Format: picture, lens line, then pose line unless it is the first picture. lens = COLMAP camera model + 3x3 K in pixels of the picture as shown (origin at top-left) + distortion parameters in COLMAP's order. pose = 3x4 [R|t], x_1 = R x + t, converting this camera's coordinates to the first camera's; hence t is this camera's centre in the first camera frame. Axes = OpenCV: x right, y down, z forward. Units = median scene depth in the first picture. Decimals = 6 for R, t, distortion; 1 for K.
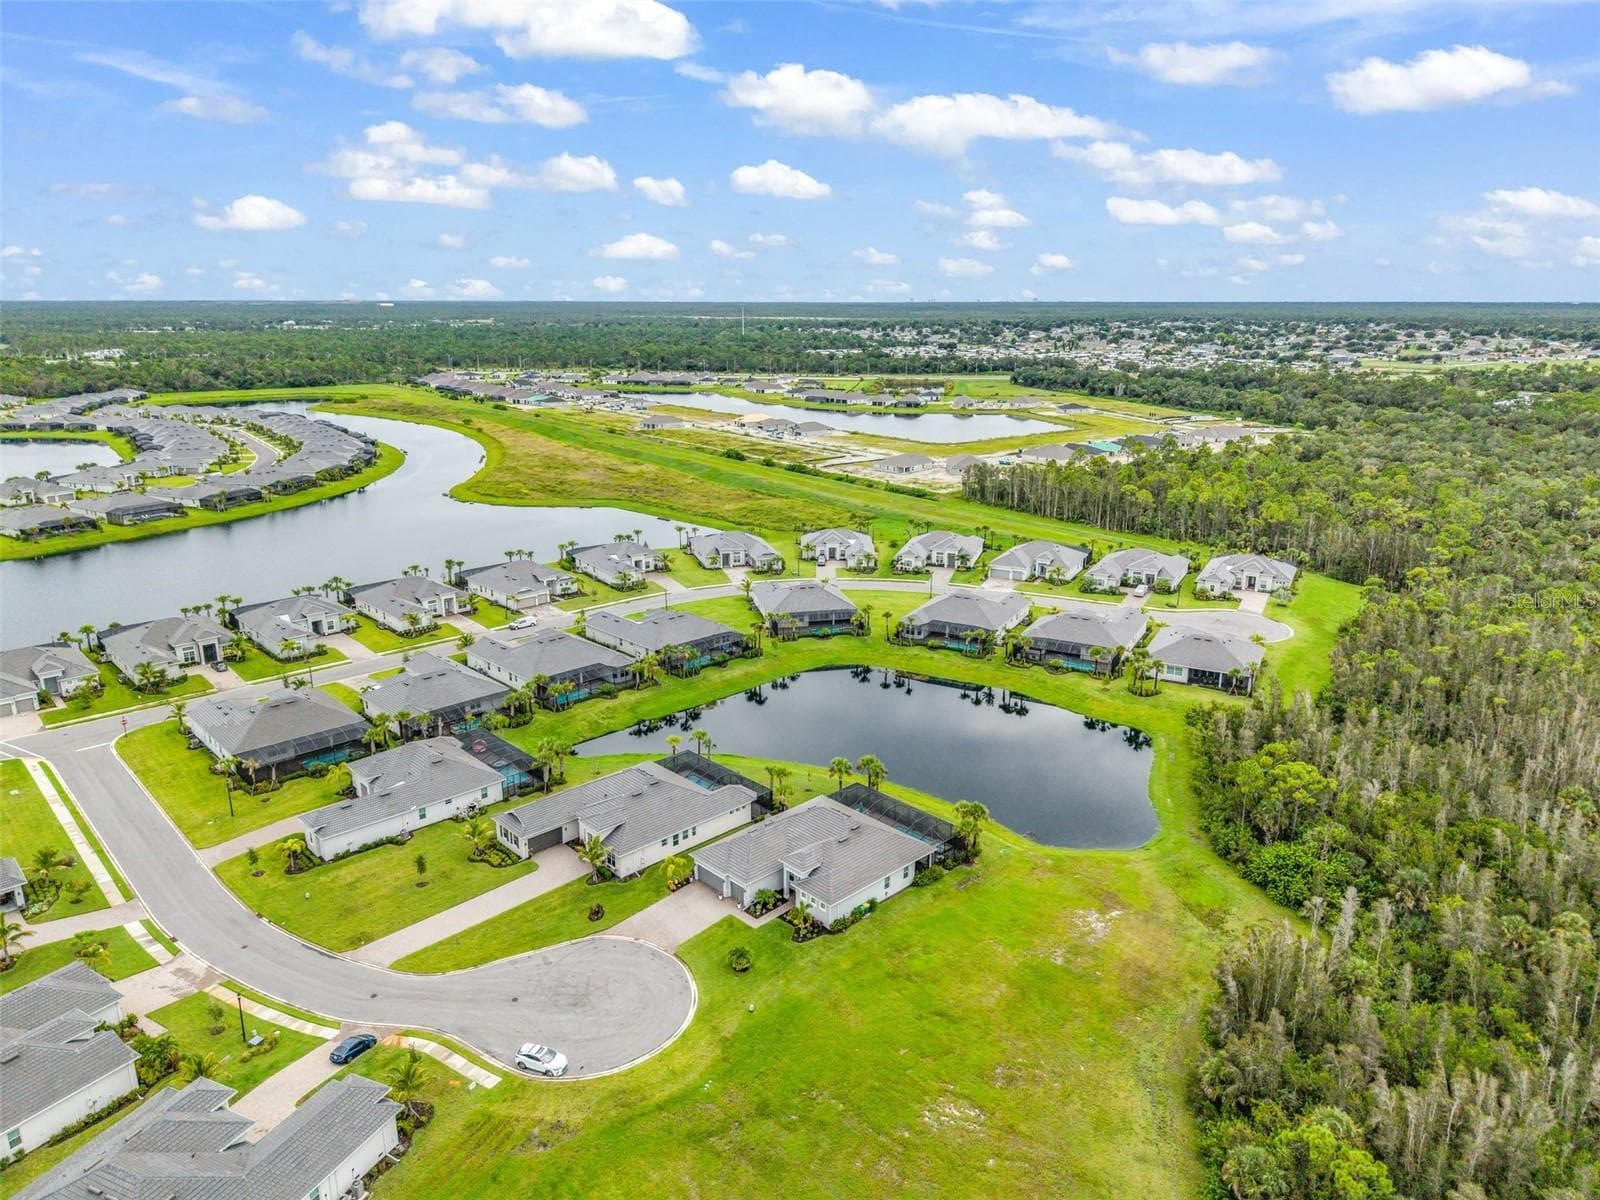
lens RADIAL K [[1065.3, 0, 801.1], [0, 1065.3, 609.6], [0, 0, 1]] dist [0.042507, -0.048677]
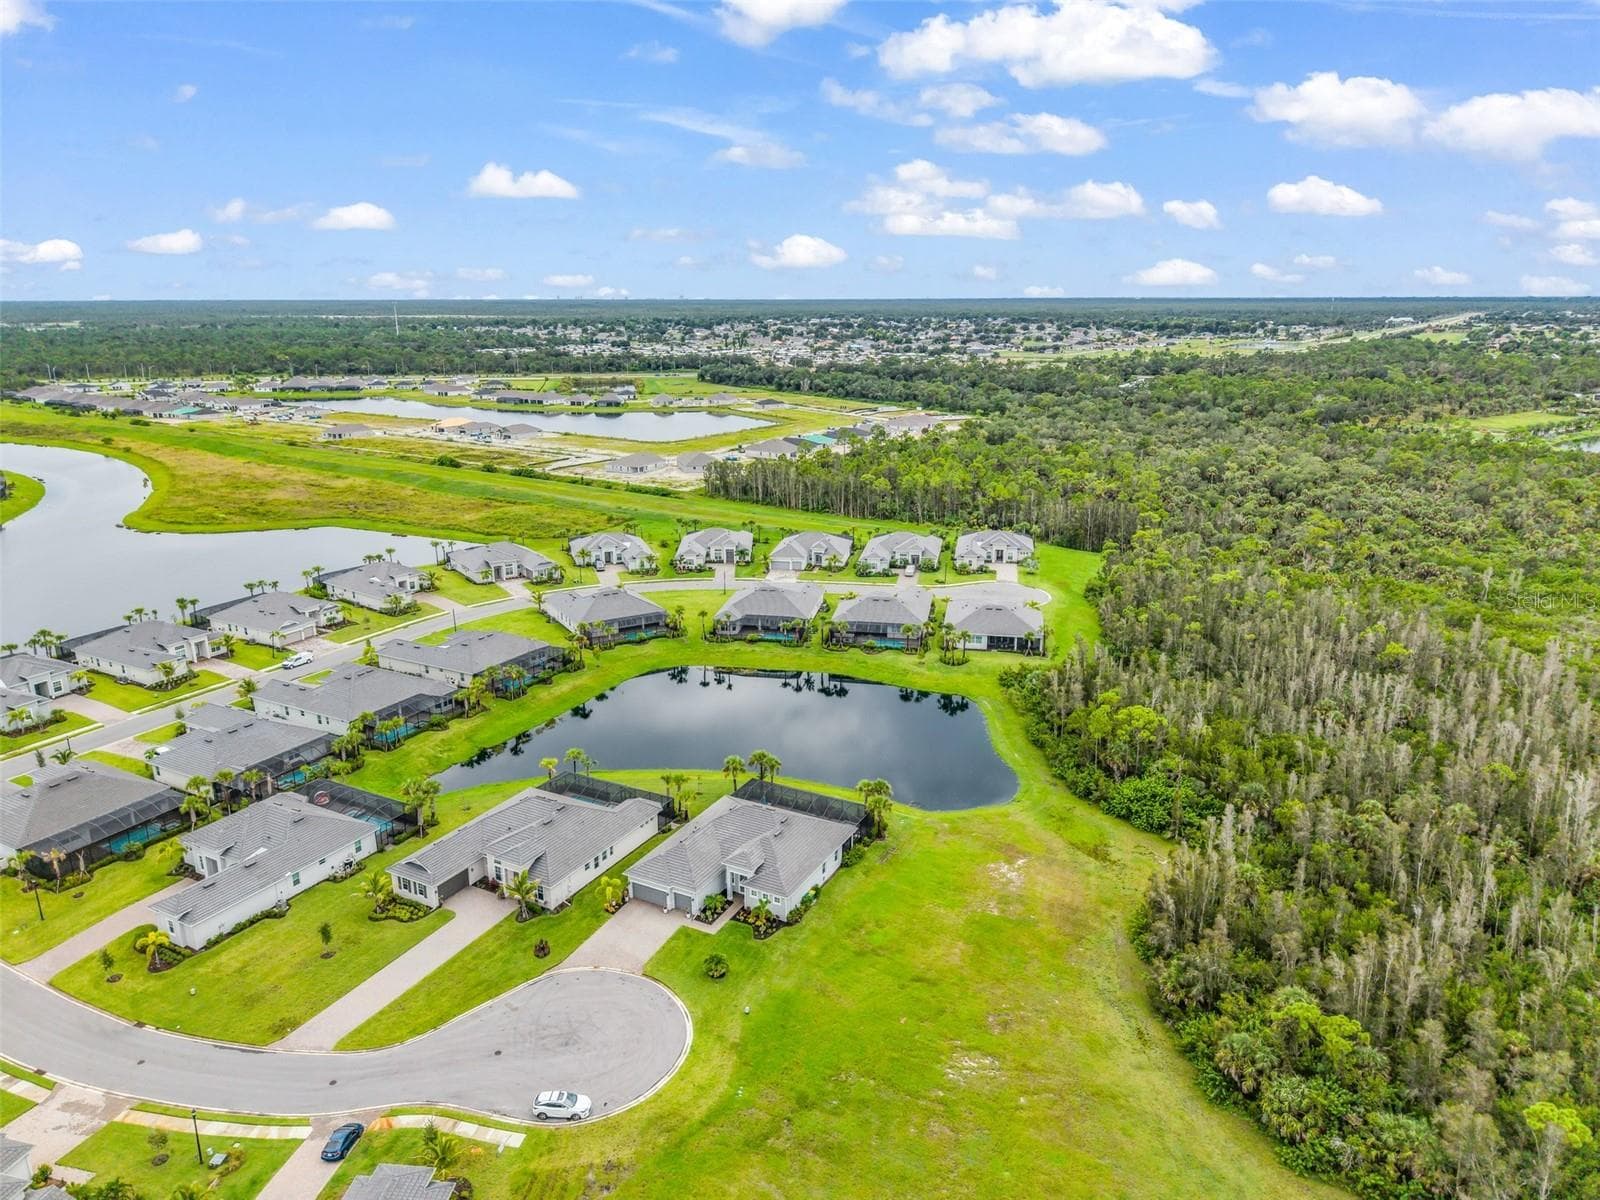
lens RADIAL K [[1065.3, 0, 801.1], [0, 1065.3, 609.6], [0, 0, 1]] dist [0.042507, -0.048677]
pose [[0.950985, -0.091118, 0.295508, -0.134761], [0.090406, 0.995775, 0.016103, -0.007091], [-0.295727, 0.011402, 0.955205, 0.010761]]
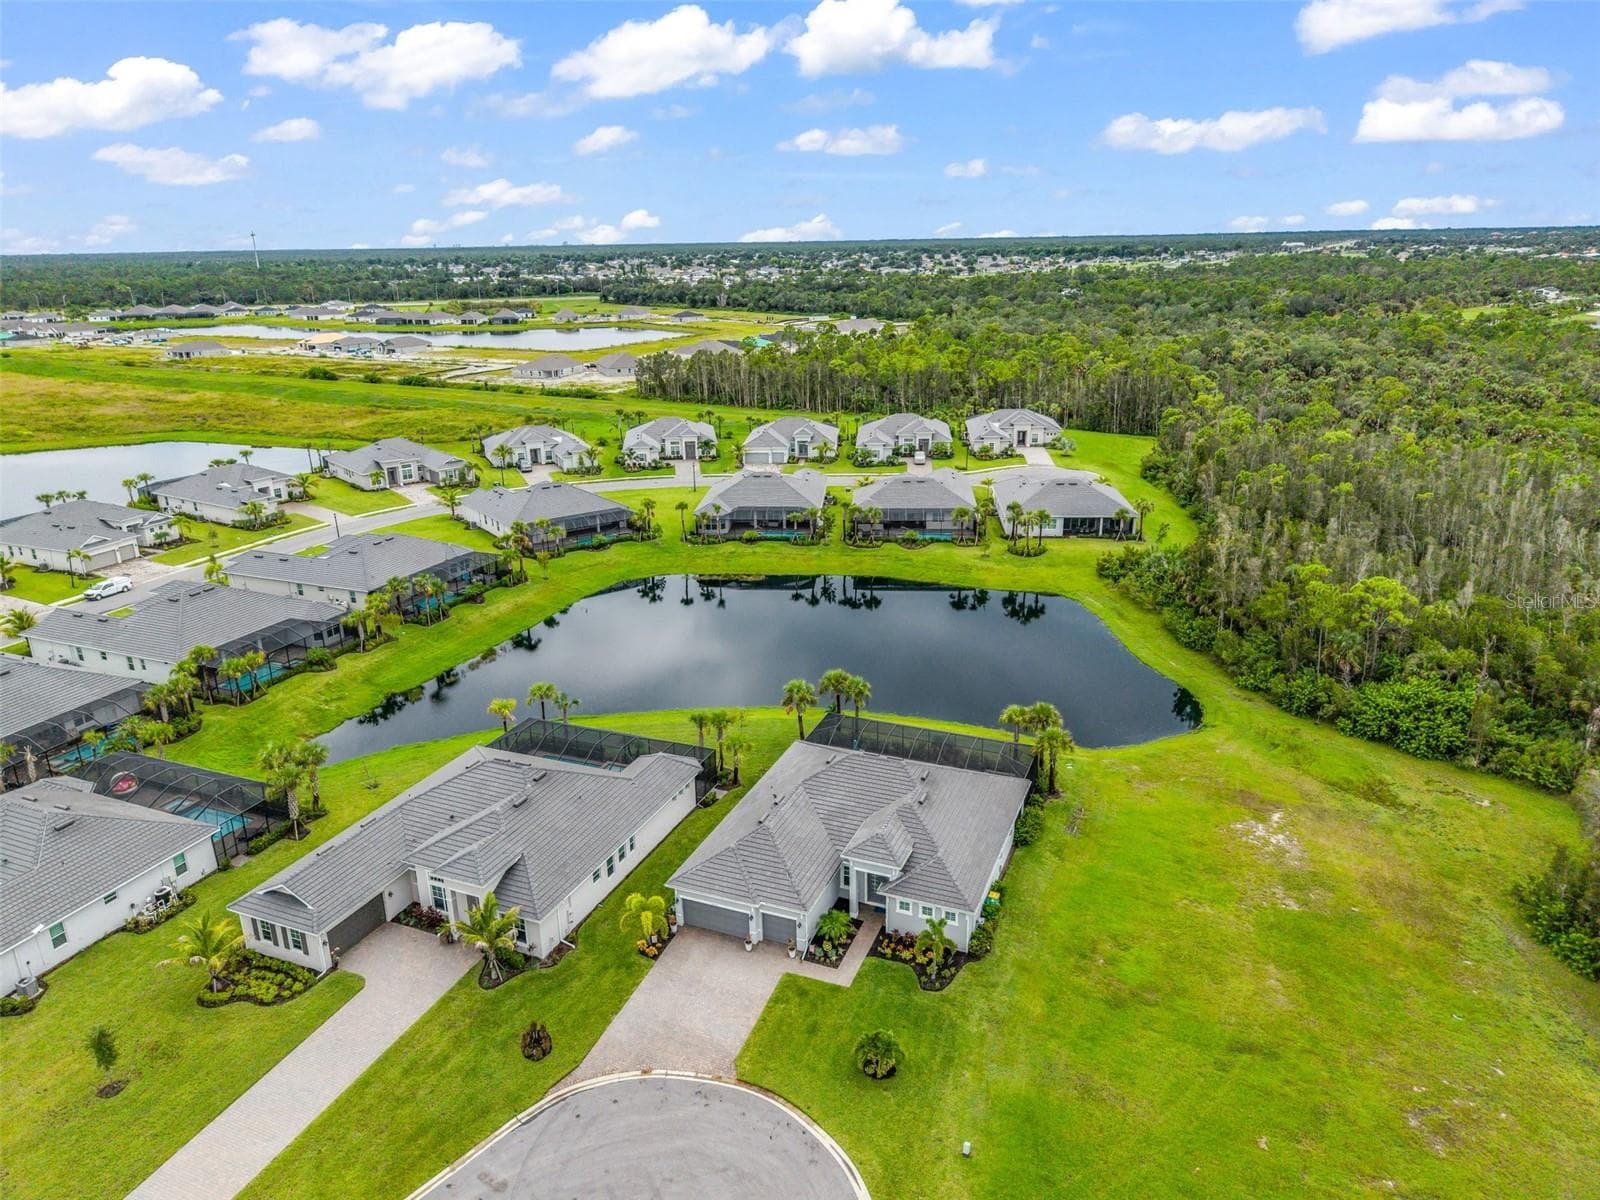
lens RADIAL K [[1065.3, 0, 801.1], [0, 1065.3, 609.6], [0, 0, 1]] dist [0.042507, -0.048677]
pose [[0.915631, -0.147988, 0.373791, -0.140634], [0.130237, 0.988831, 0.072466, 0.036099], [-0.380340, -0.017671, 0.924678, 0.289644]]
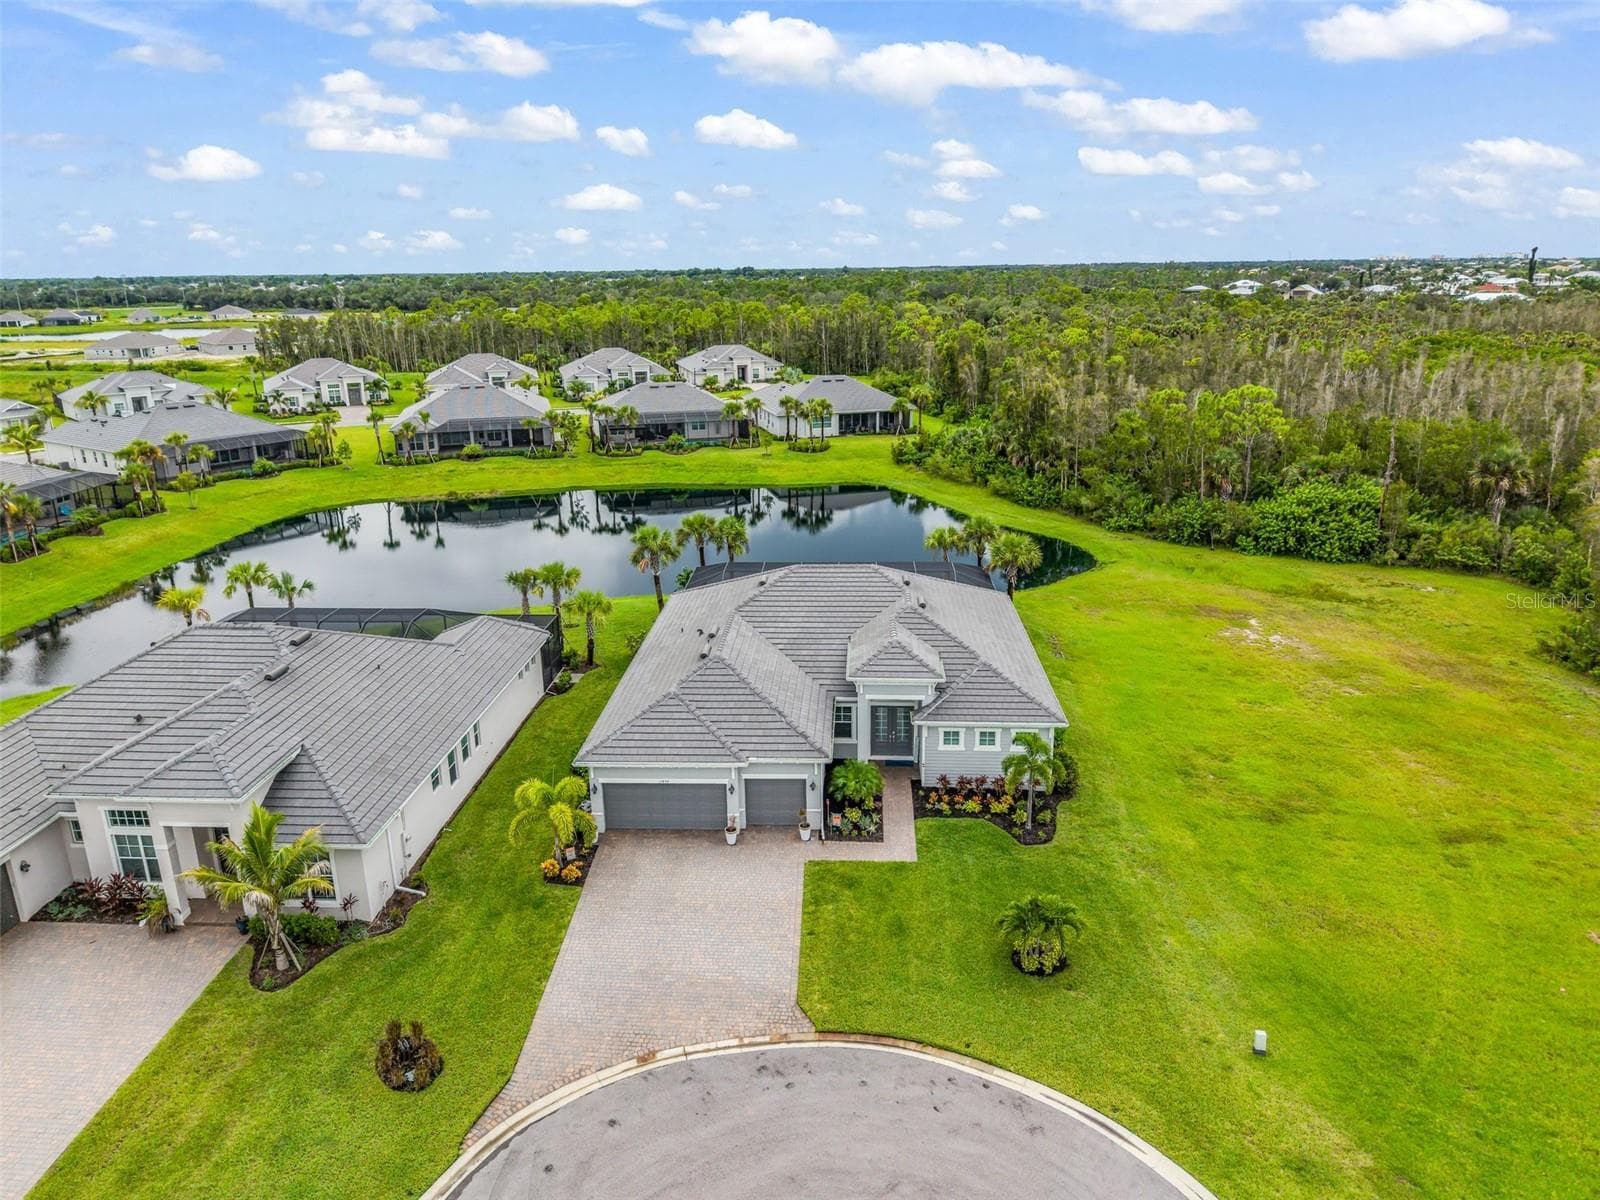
lens RADIAL K [[1068.0, 0, 800.3], [0, 1068.0, 595.4], [0, 0, 1]] dist [0.039783, -0.039222]
pose [[0.731539, -0.210957, 0.648342, -0.158883], [0.205749, 0.974901, 0.085062, 0.103118], [-0.650014, 0.071170, 0.756582, 0.438271]]
